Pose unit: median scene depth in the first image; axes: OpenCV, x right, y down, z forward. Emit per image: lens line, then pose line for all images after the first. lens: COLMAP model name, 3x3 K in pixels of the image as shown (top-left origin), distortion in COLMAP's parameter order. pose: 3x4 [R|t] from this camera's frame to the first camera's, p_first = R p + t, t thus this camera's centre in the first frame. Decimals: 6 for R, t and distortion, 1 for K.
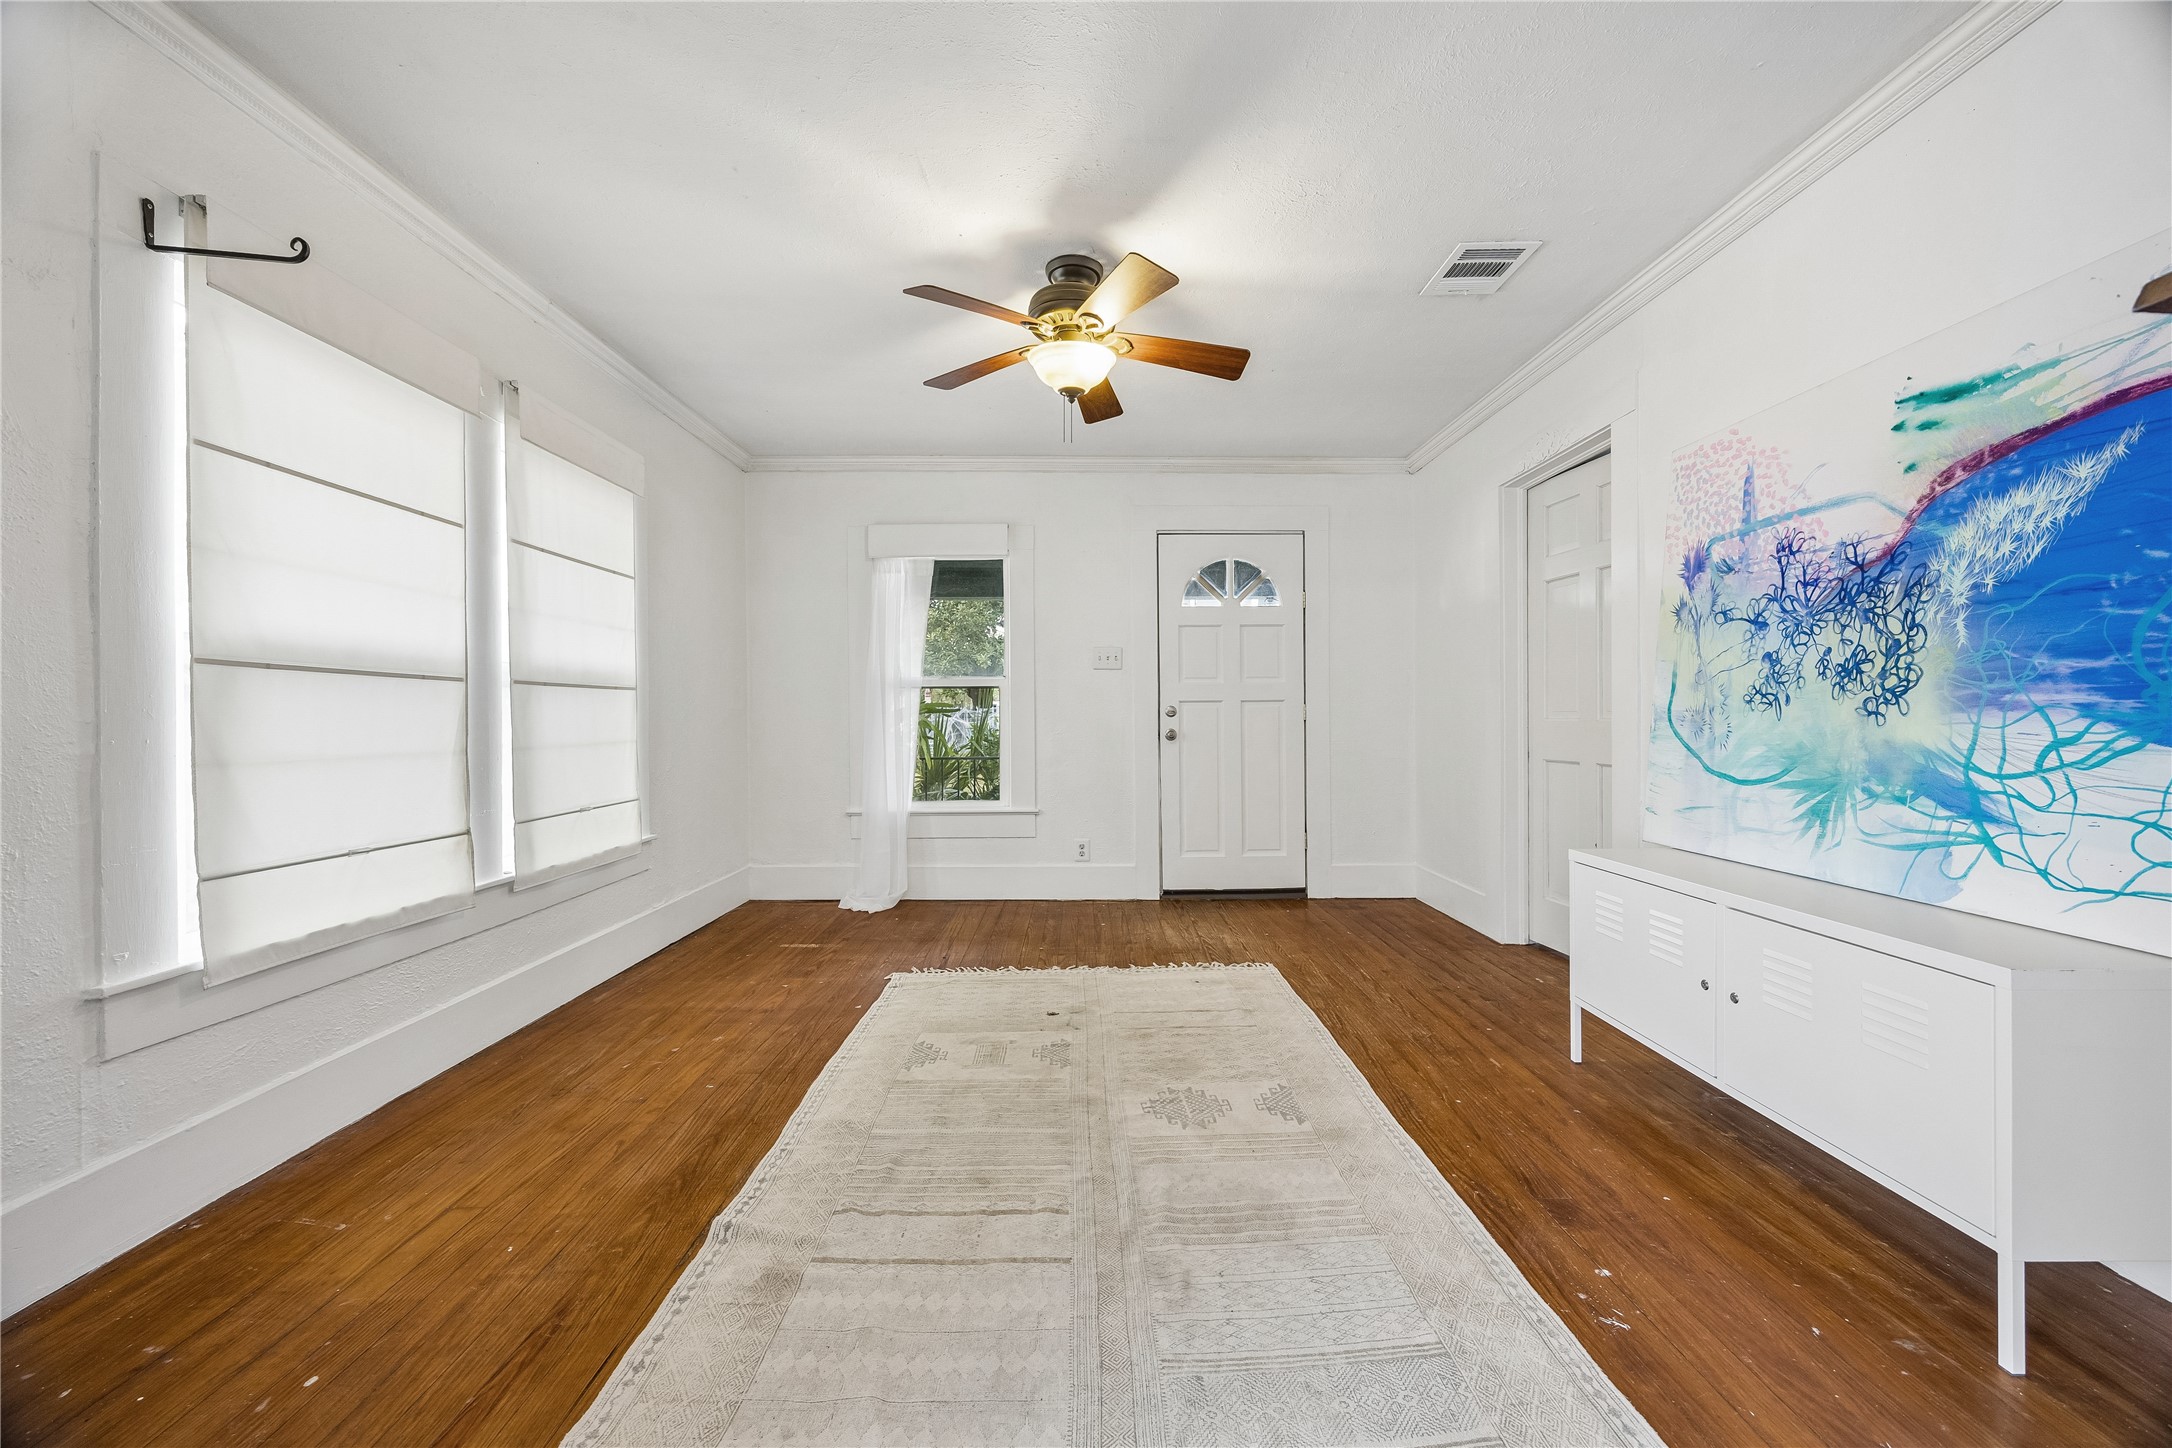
lens RADIAL K [[835.4, 0, 1087.8], [0, 835.4, 722.9], [0, 0, 1]] dist [0.002549, 0.000057]
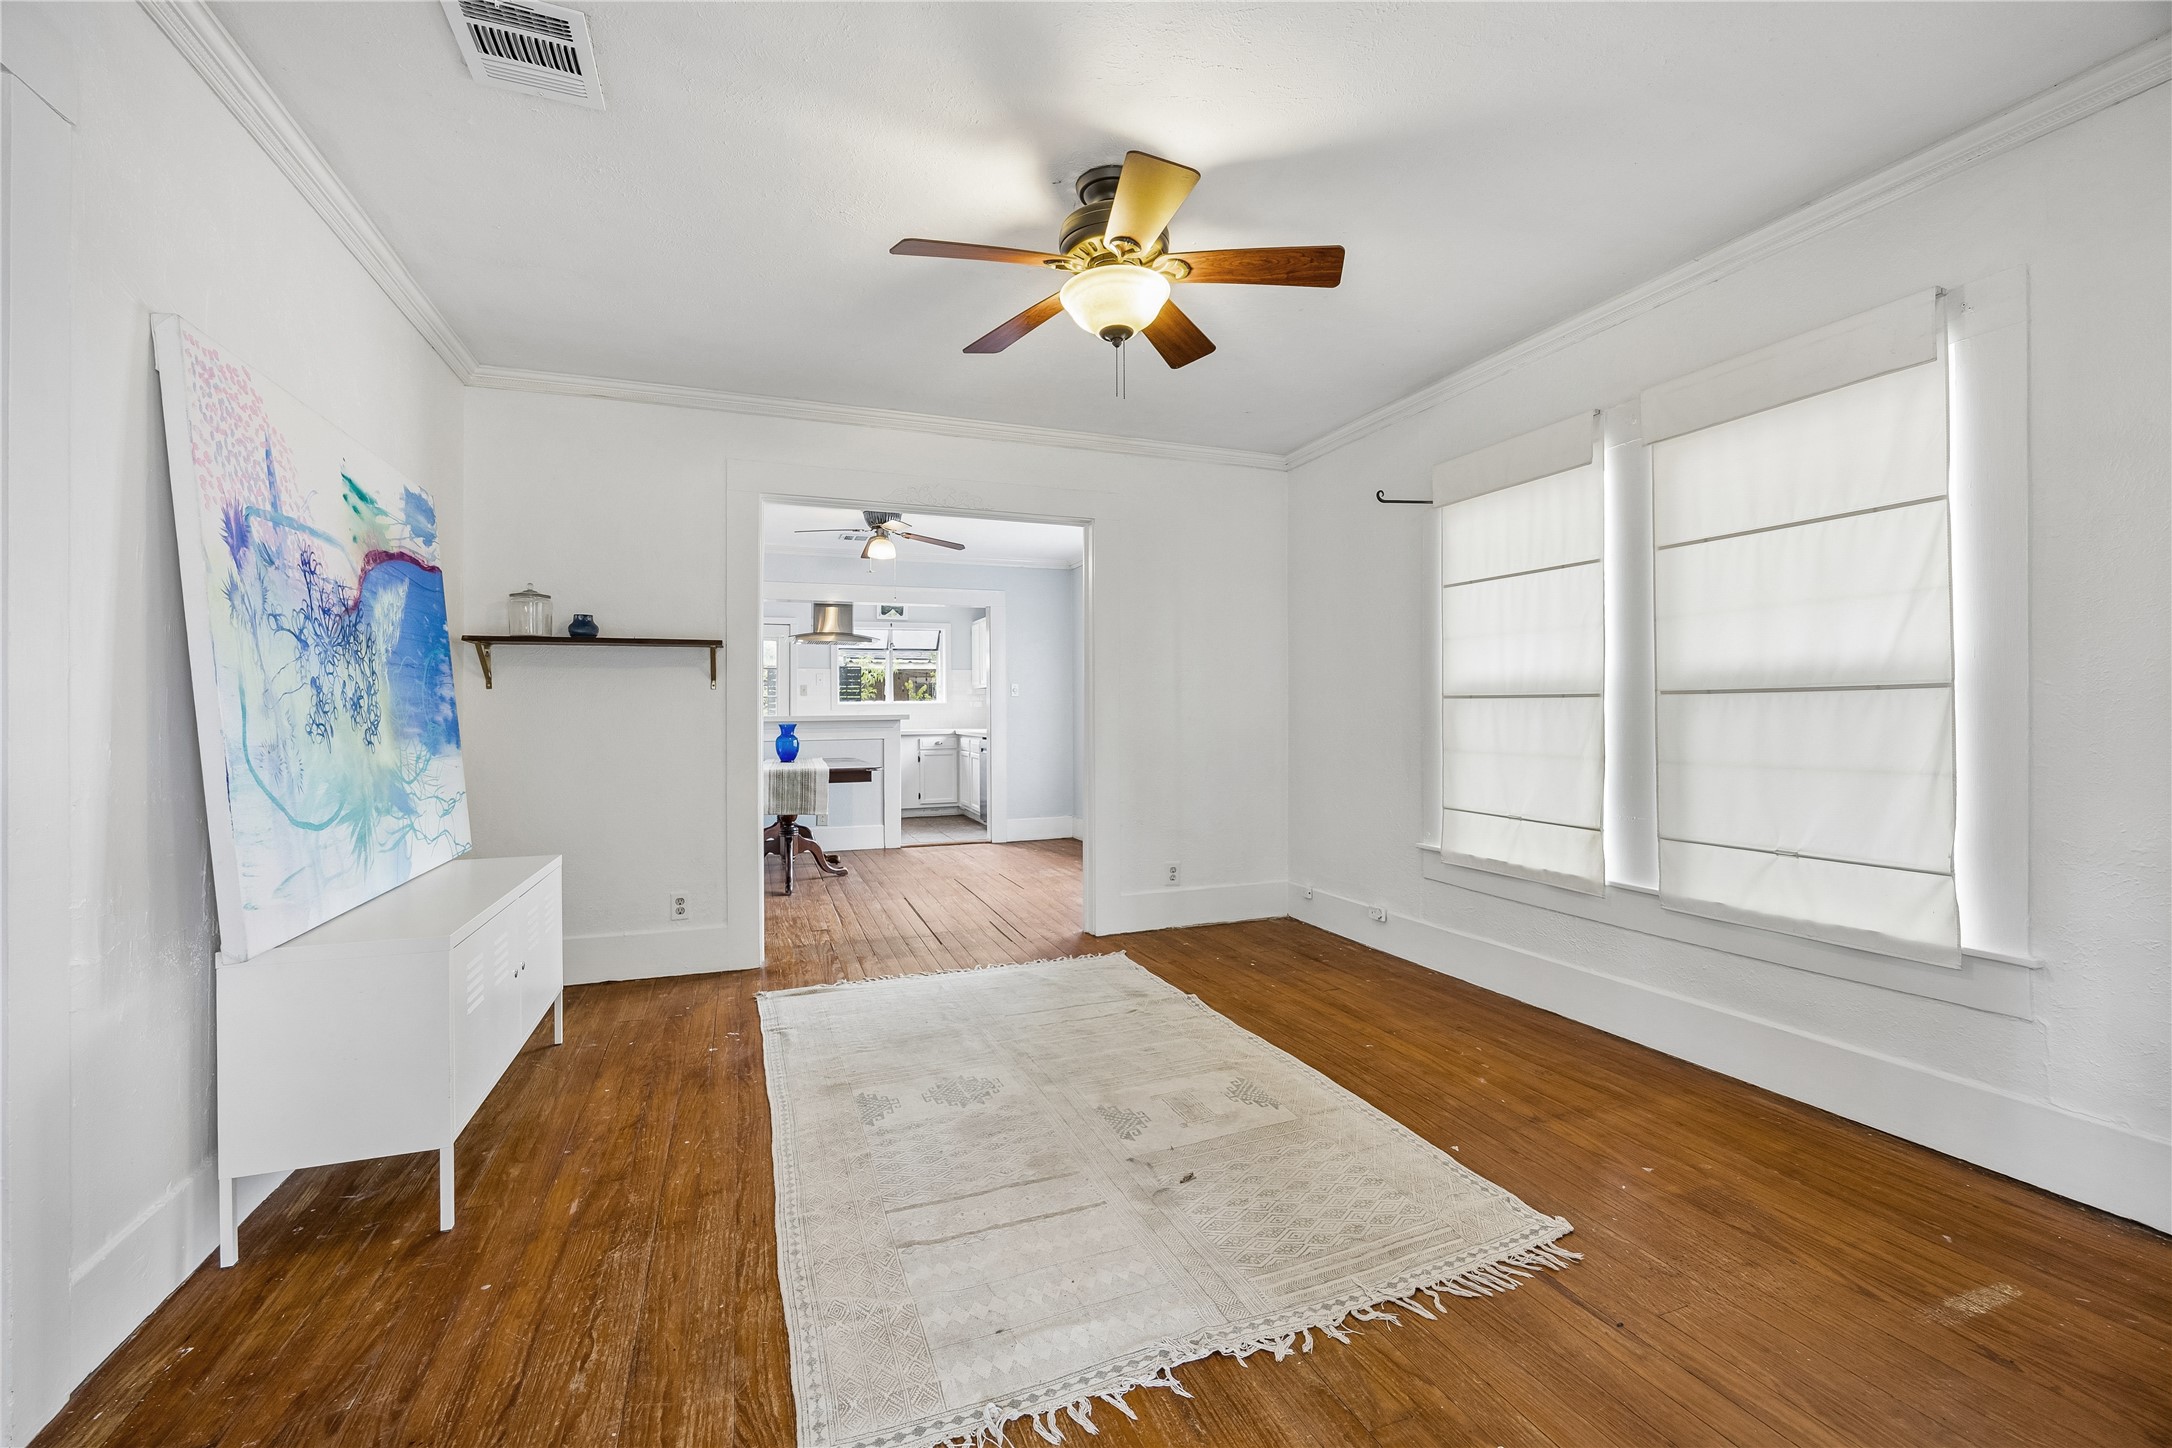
lens RADIAL K [[910.8, 0, 1091.3], [0, 910.8, 718.1], [0, 0, 1]] dist [-0.036709, -0.000247]
pose [[-0.937163, 0.012257, -0.348676, 0.330860], [0.007971, 0.999874, 0.013723, -0.042305], [0.348801, 0.010081, -0.937143, 1.945271]]
